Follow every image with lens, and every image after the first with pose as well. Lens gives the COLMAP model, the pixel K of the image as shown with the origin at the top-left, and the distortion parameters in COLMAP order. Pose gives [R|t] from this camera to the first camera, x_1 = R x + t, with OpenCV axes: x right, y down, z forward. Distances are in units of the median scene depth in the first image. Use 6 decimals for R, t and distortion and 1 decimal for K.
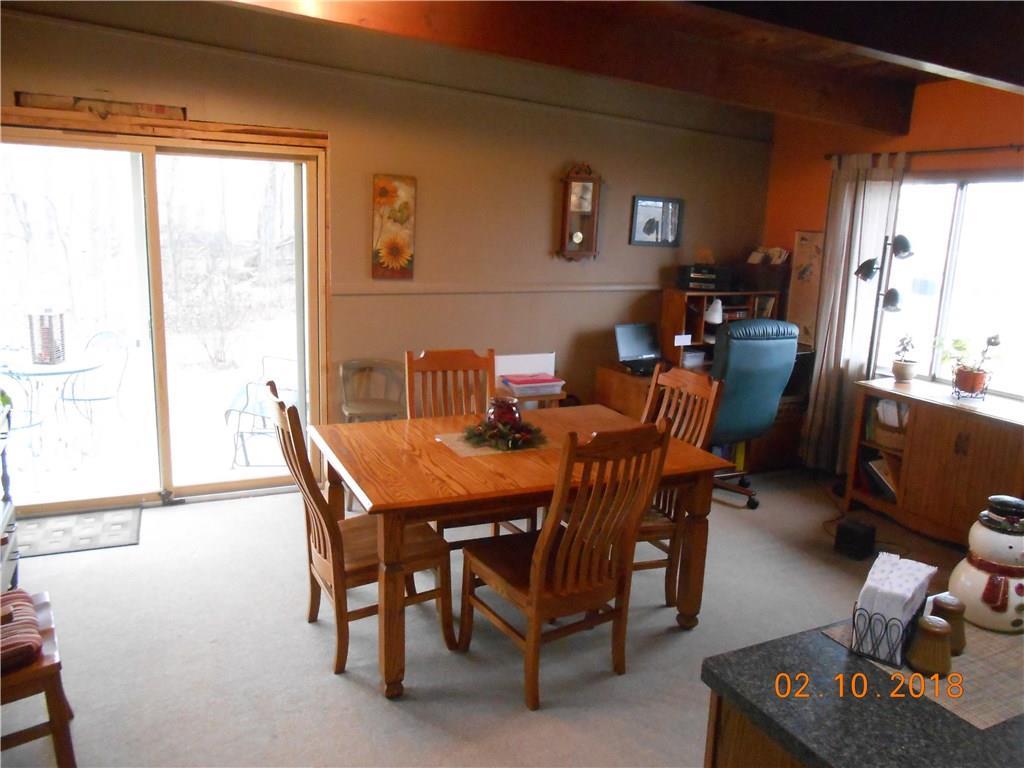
lens RADIAL K [[807.3, 0, 505.1], [0, 807.3, 386.2], [0, 0, 1]] dist [-0.006946, 0.033449]
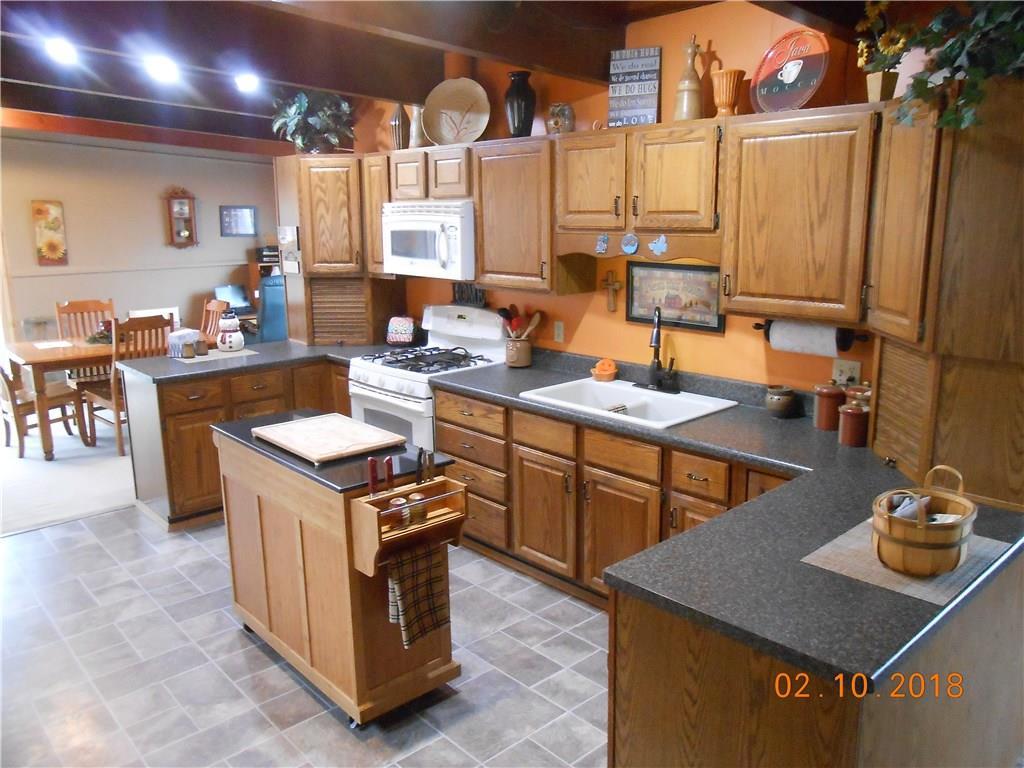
lens RADIAL K [[807.3, 0, 508.7], [0, 807.3, 386.1], [0, 0, 1]] dist [-0.006946, 0.033449]
pose [[0.958428, -0.104075, 0.265675, 0.284086], [0.103295, 0.994506, 0.016946, 0.176754], [-0.265979, 0.011201, 0.963914, -0.807621]]
